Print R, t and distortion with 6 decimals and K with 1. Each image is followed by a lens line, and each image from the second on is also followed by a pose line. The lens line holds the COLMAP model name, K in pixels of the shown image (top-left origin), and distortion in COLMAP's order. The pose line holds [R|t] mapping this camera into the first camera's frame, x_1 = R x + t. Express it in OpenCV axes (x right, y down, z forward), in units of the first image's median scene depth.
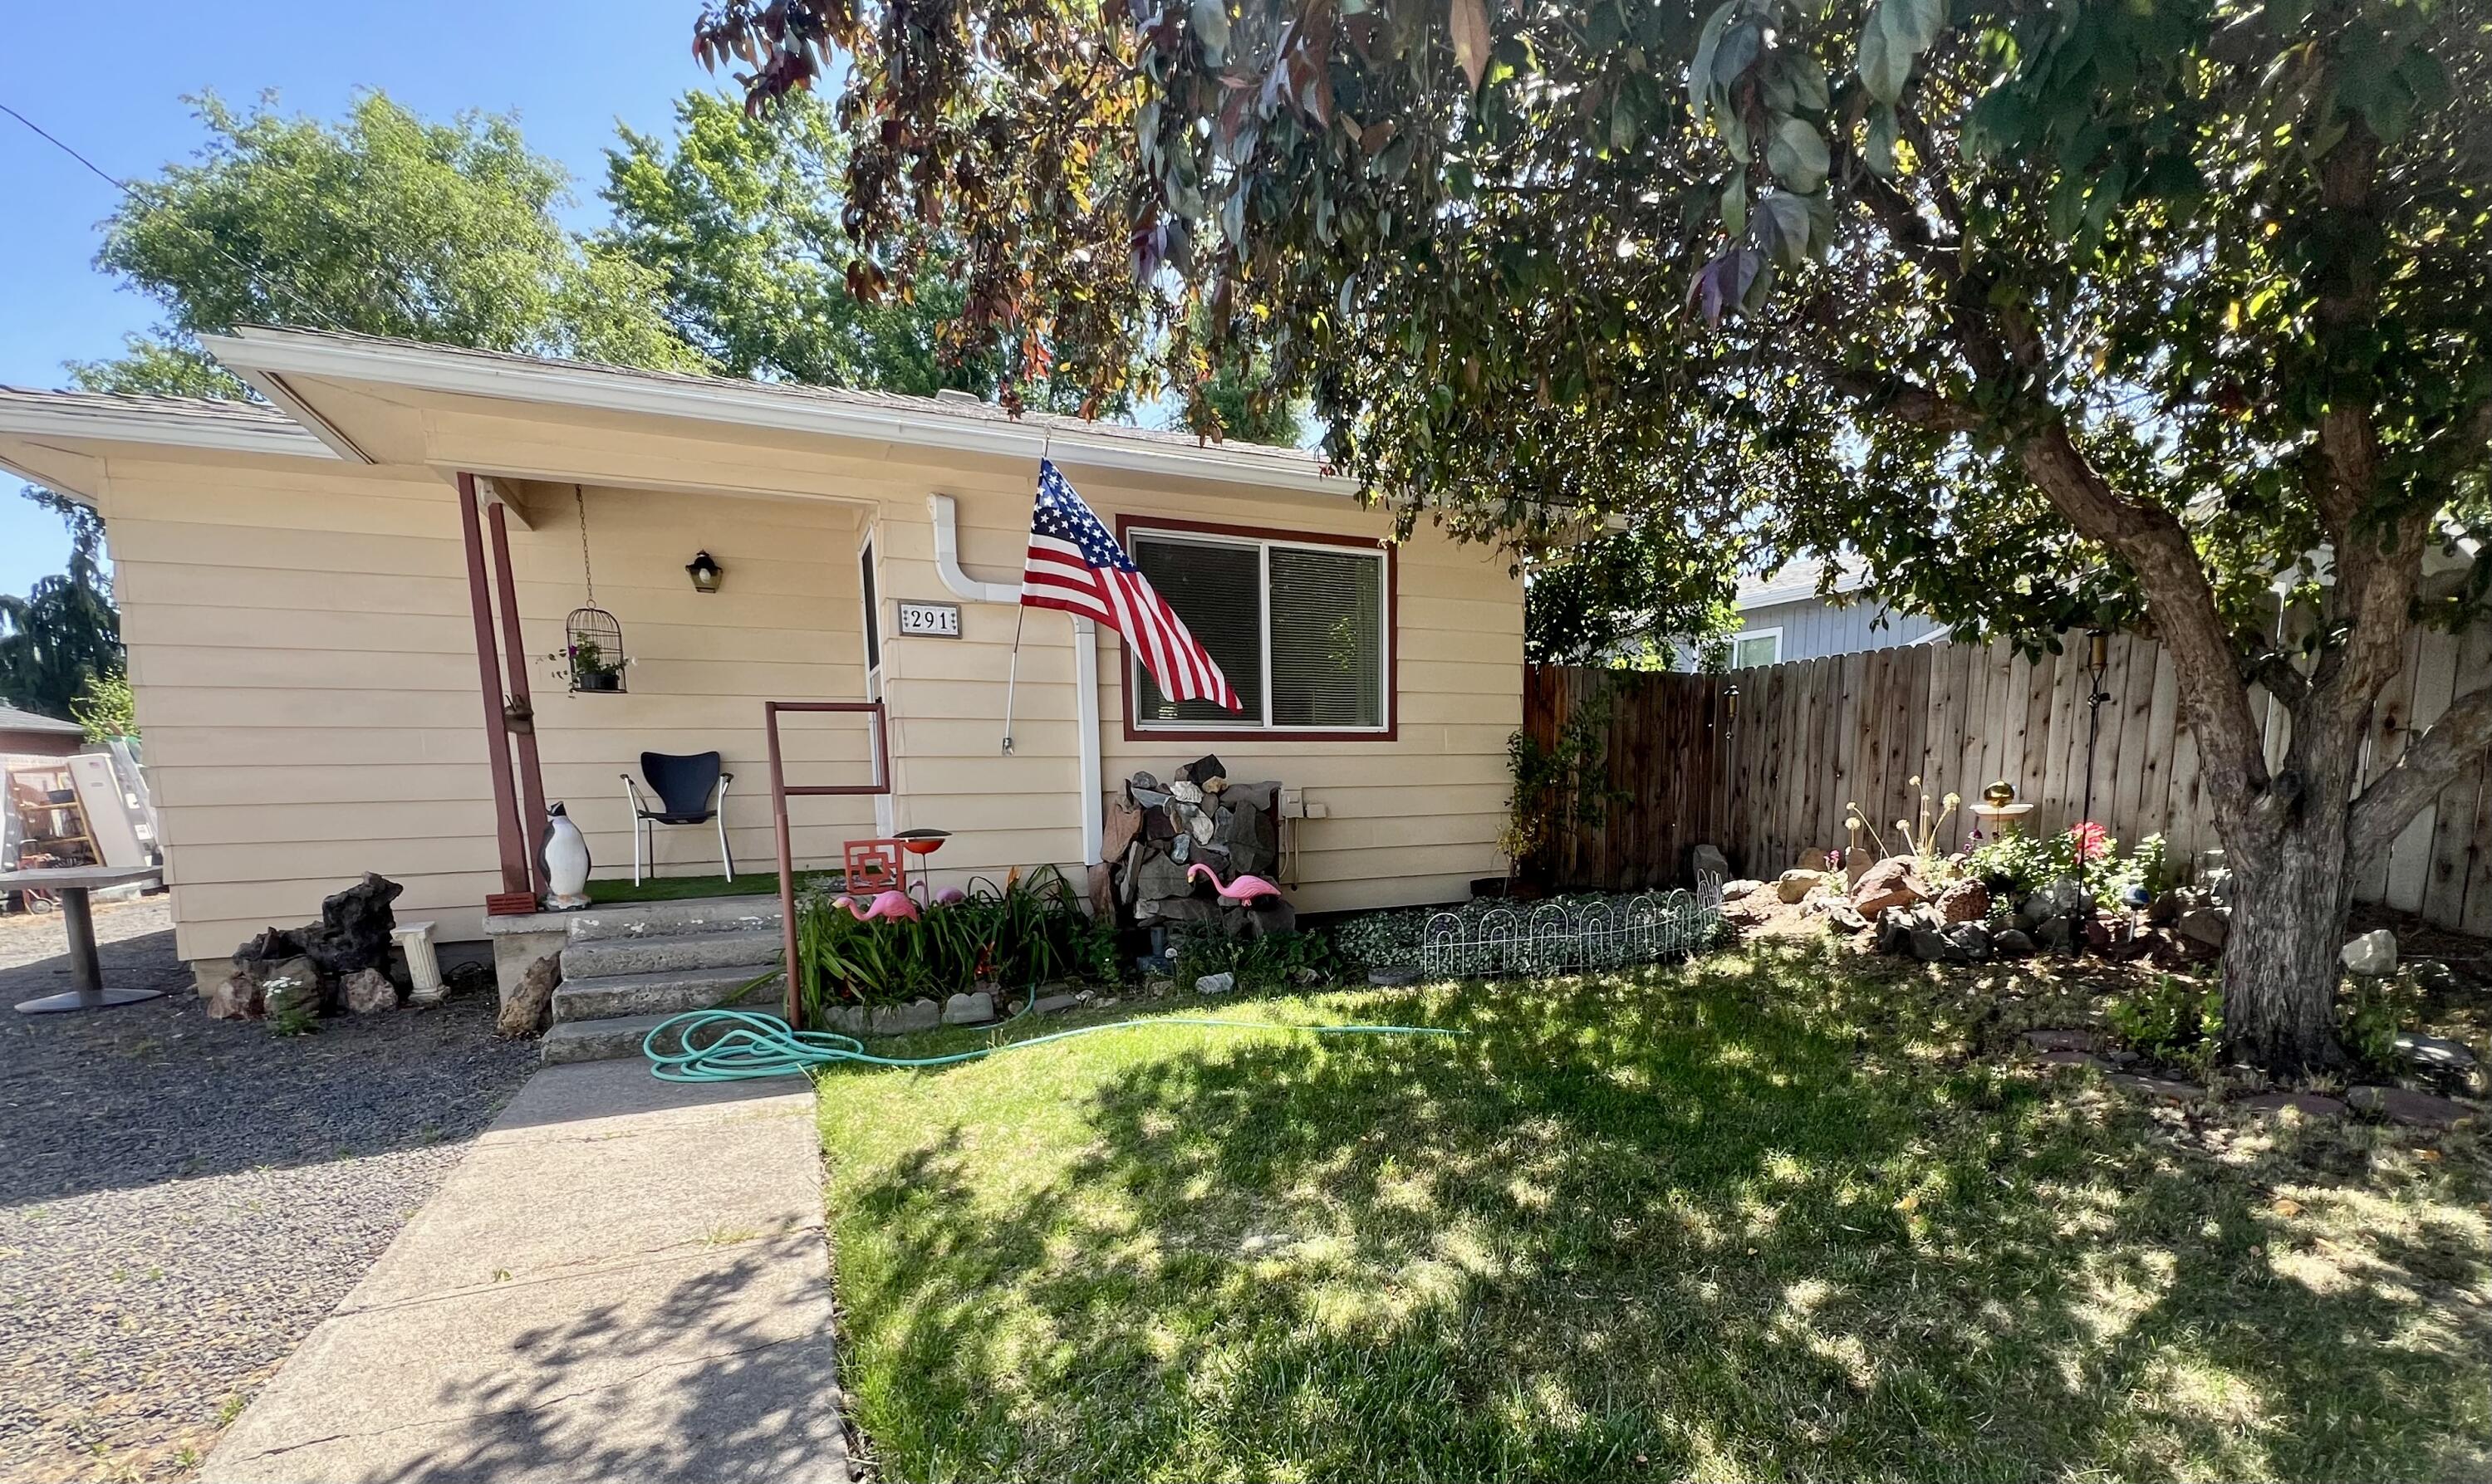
lens RADIAL K [[1076.1, 0, 1312.8], [0, 1076.1, 938.0], [0, 0, 1]] dist [-0.002422, -0.000217]
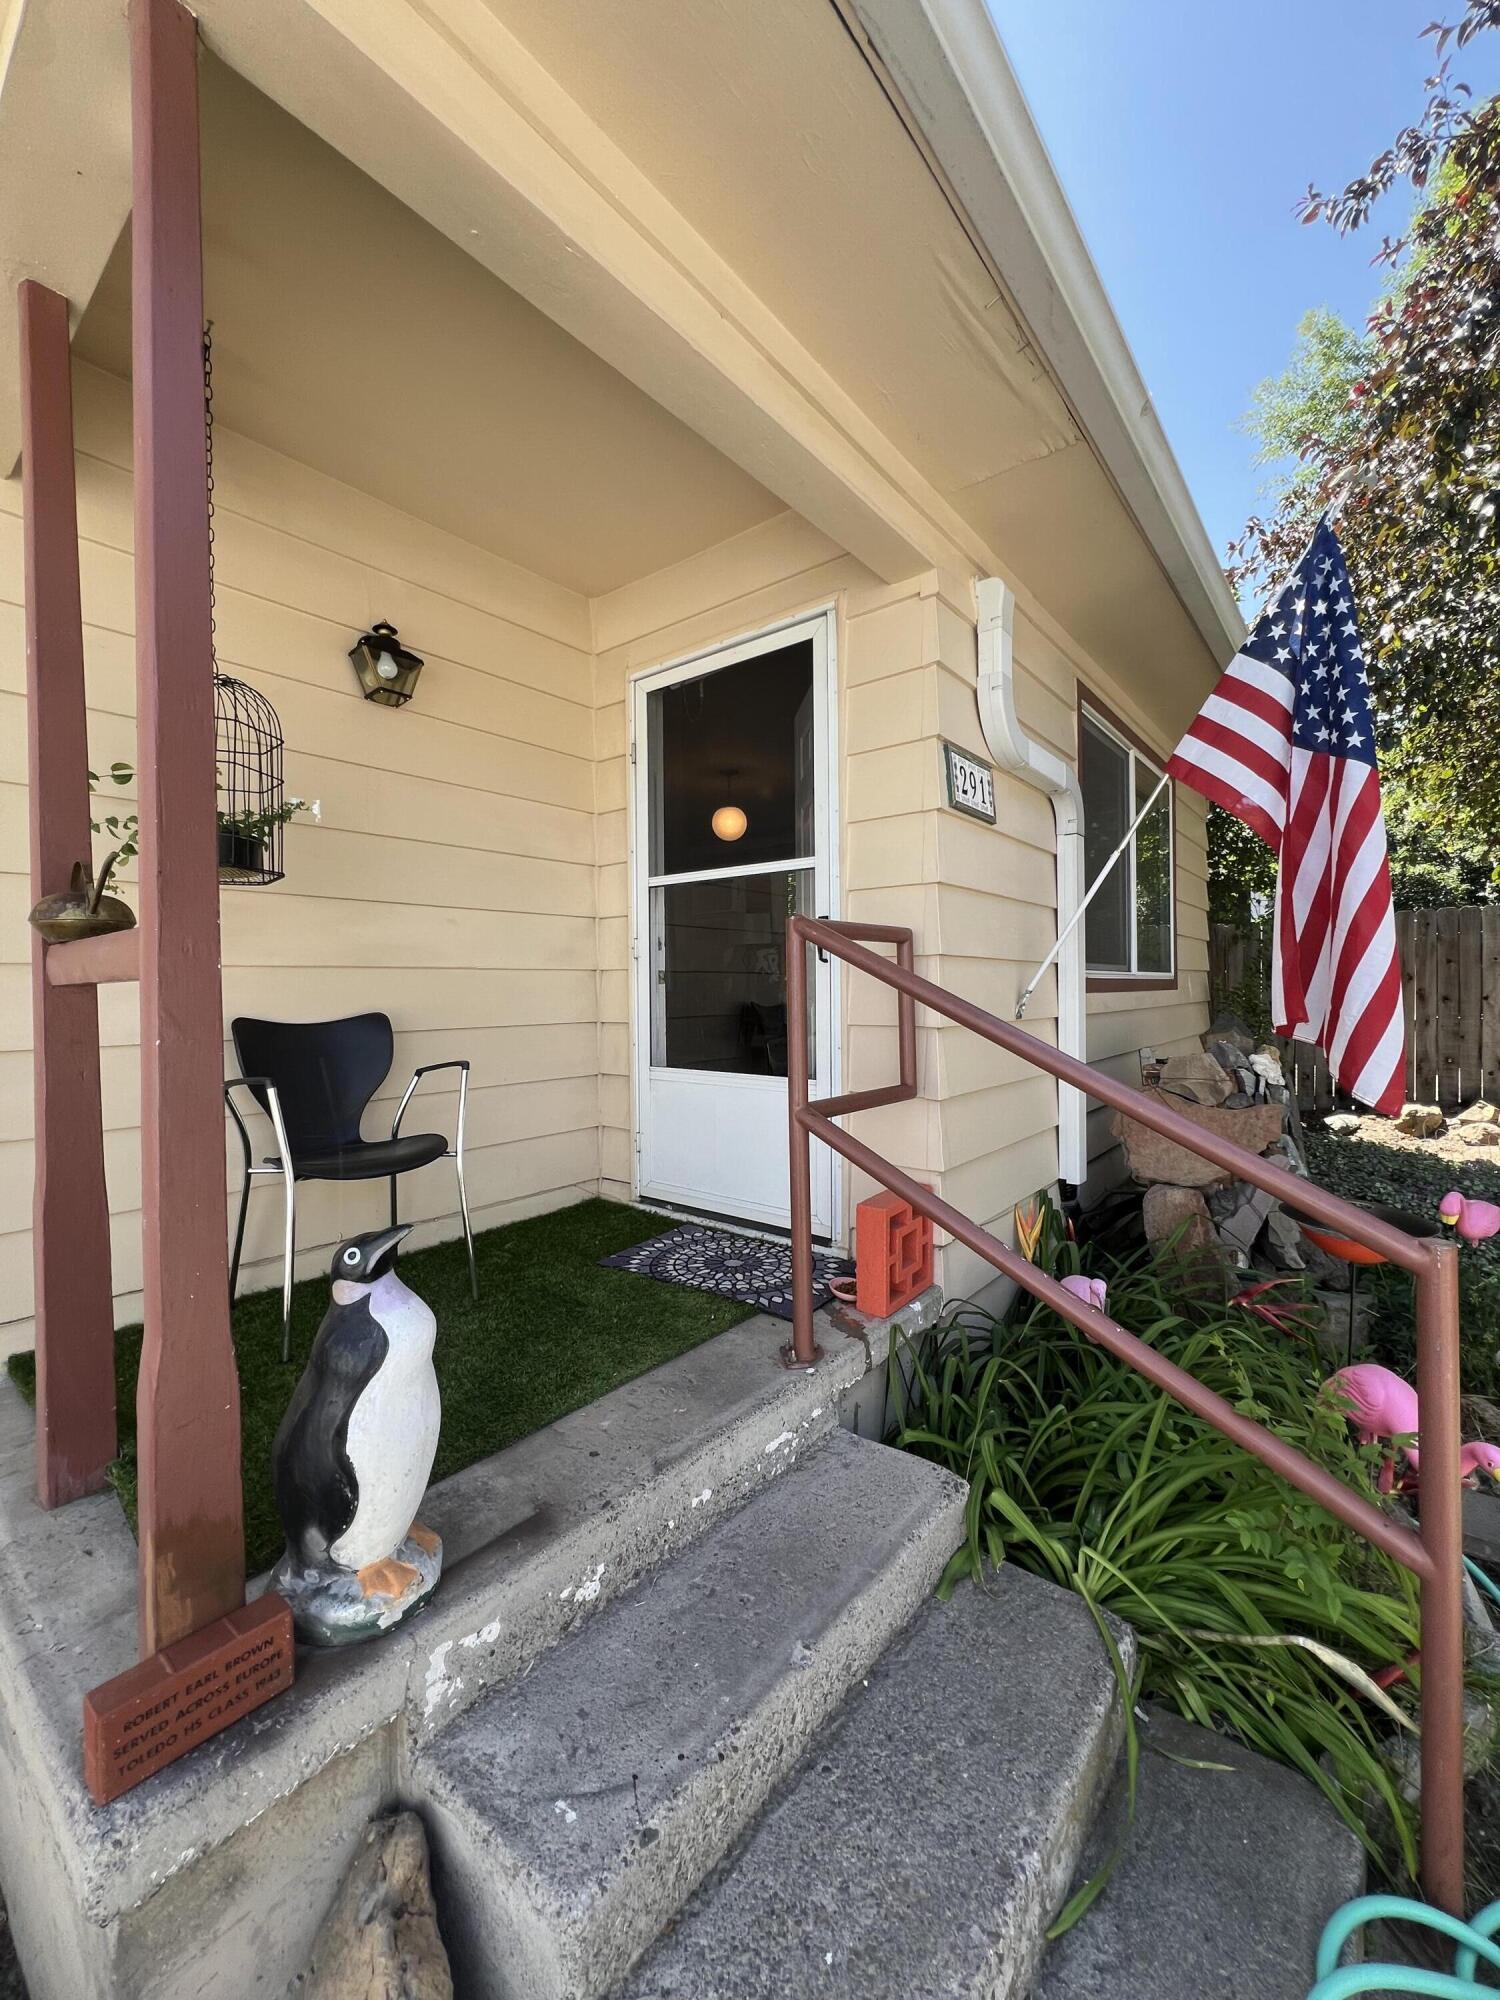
lens RADIAL K [[799.1, 0, 748.3], [0, 799.1, 1001.3], [0, 0, 1]] dist [0.002551, -0.000426]
pose [[0.912388, -0.003620, 0.409310, -0.620355], [0.059685, 0.990450, -0.124282, -0.137219], [-0.404951, 0.137823, 0.903891, 0.672589]]
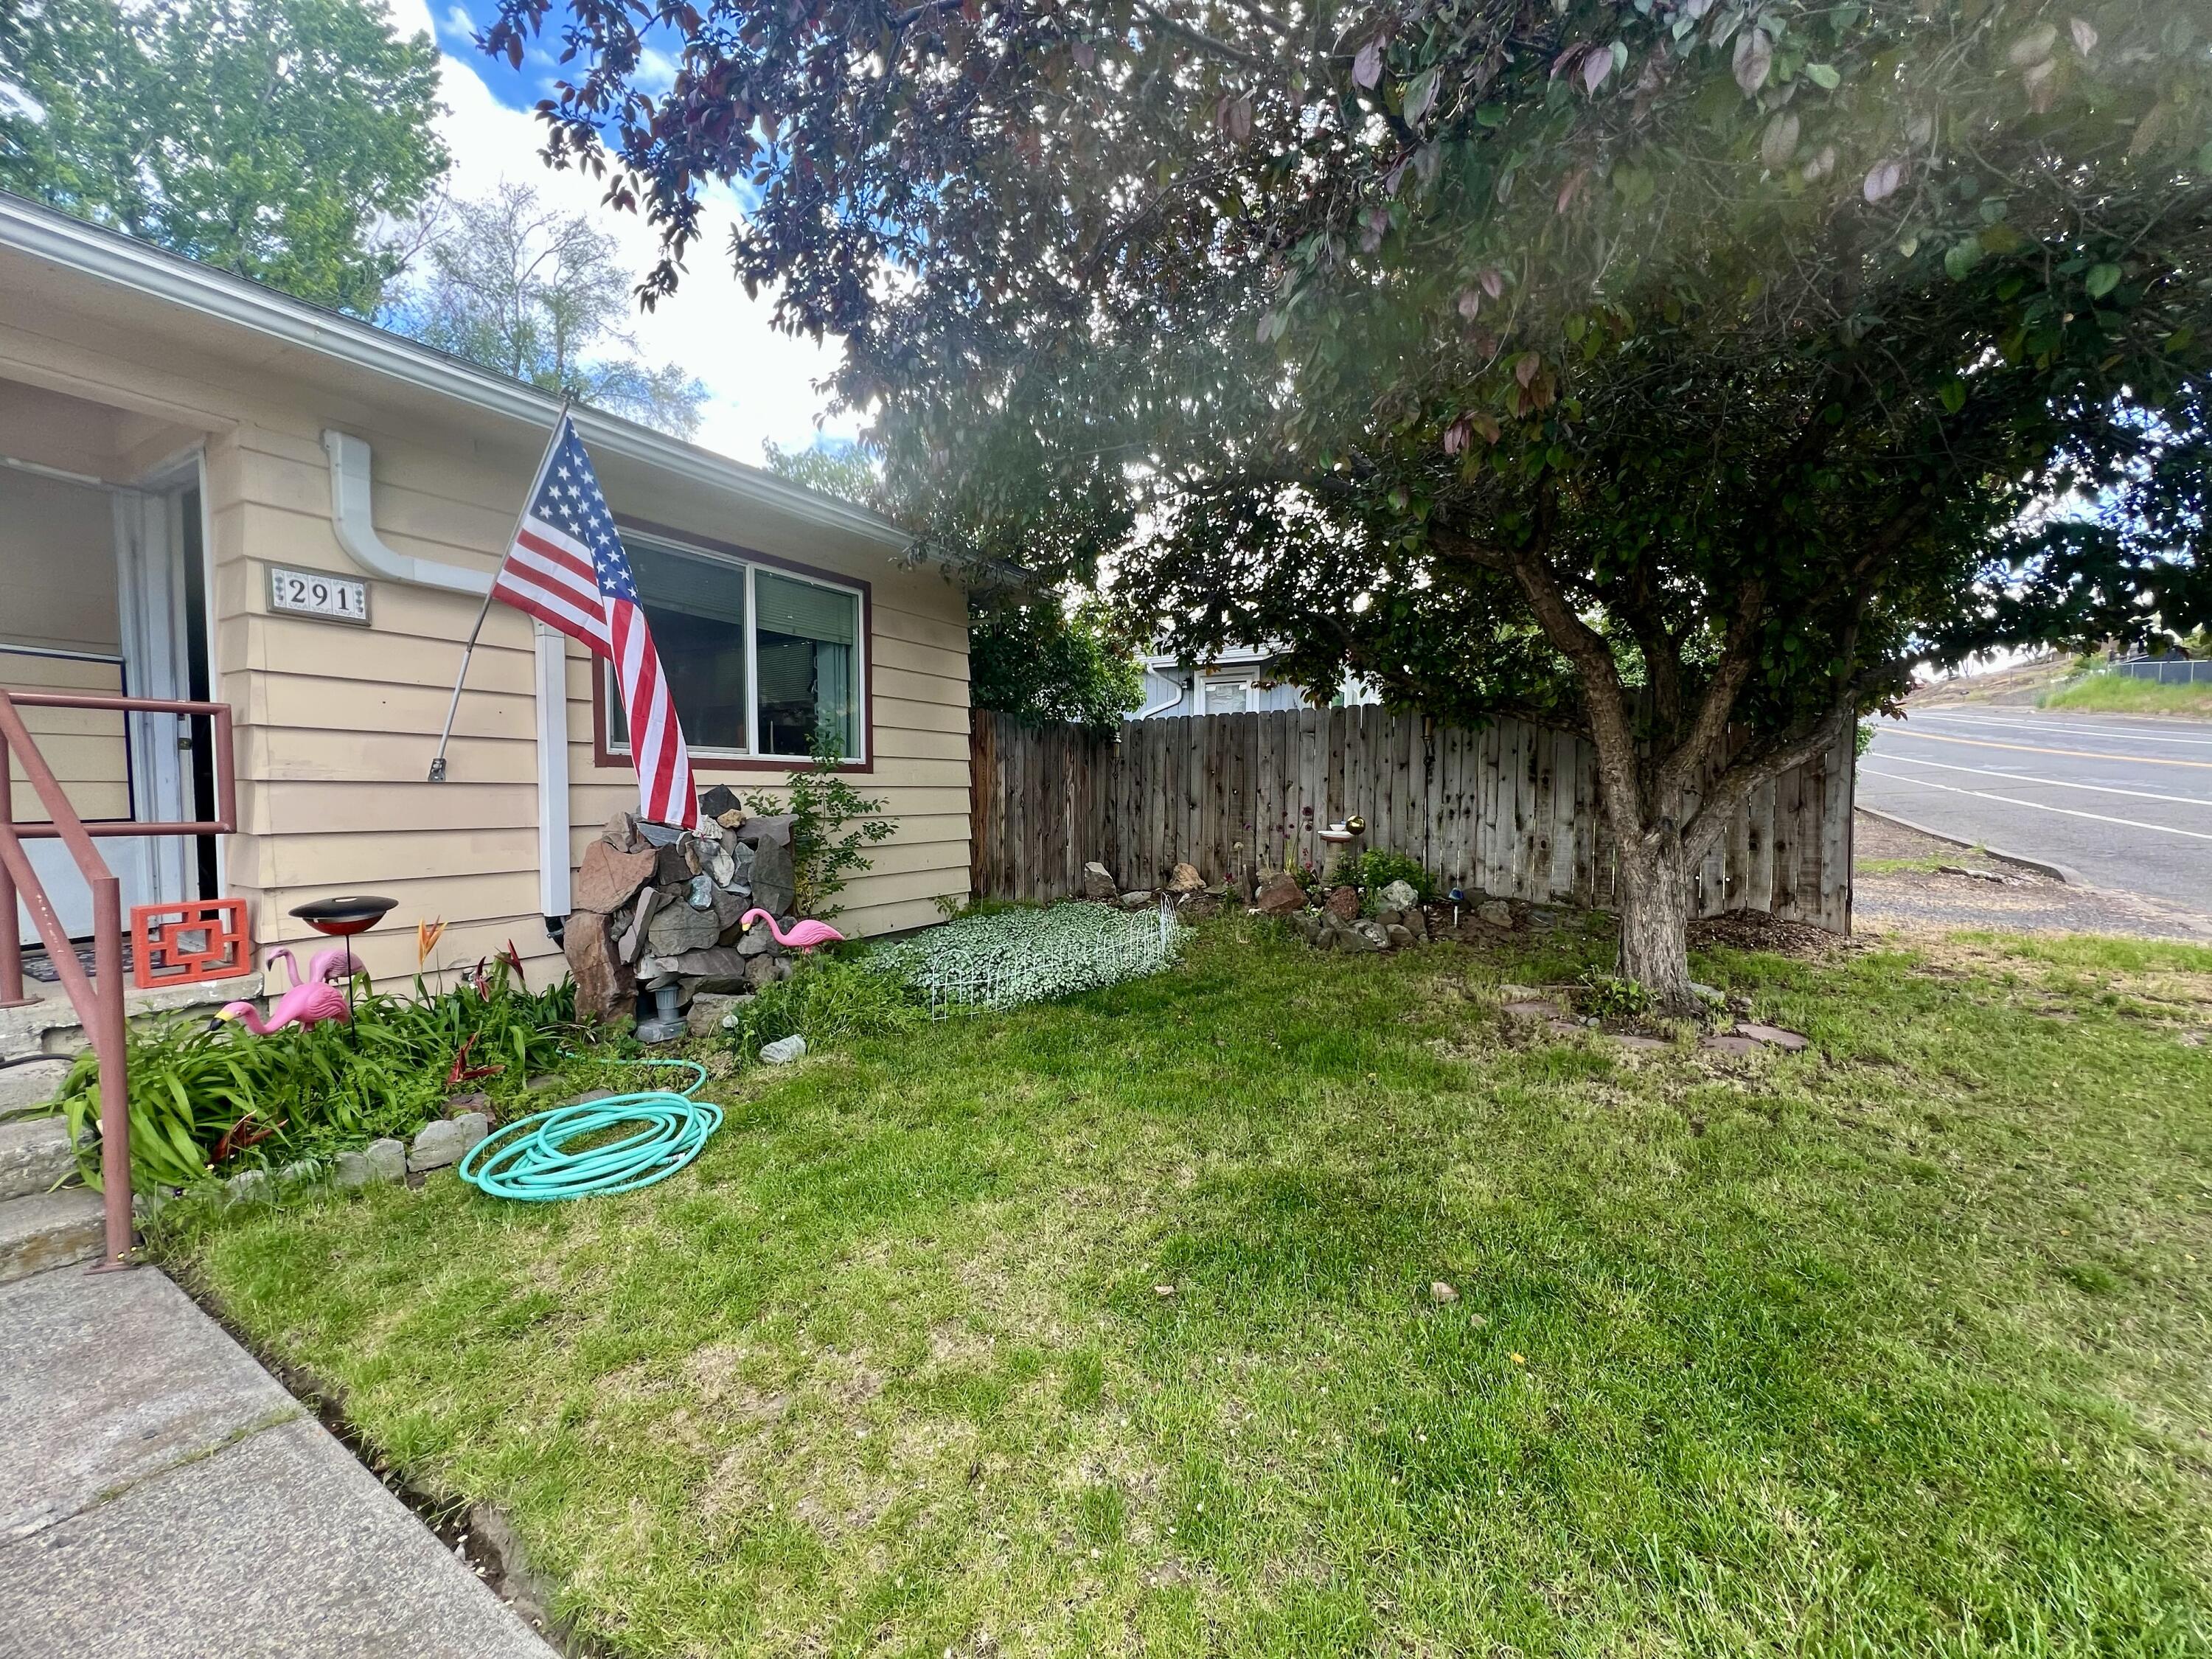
lens RADIAL K [[883.8, 0, 1112.8], [0, 883.8, 840.0], [0, 0, 1]] dist [0.002551, -0.000426]
pose [[0.835609, -0.016073, 0.549089, -0.234938], [0.070259, 0.994490, -0.077810, -0.046505], [-0.544813, 0.103597, 0.832134, 0.223917]]
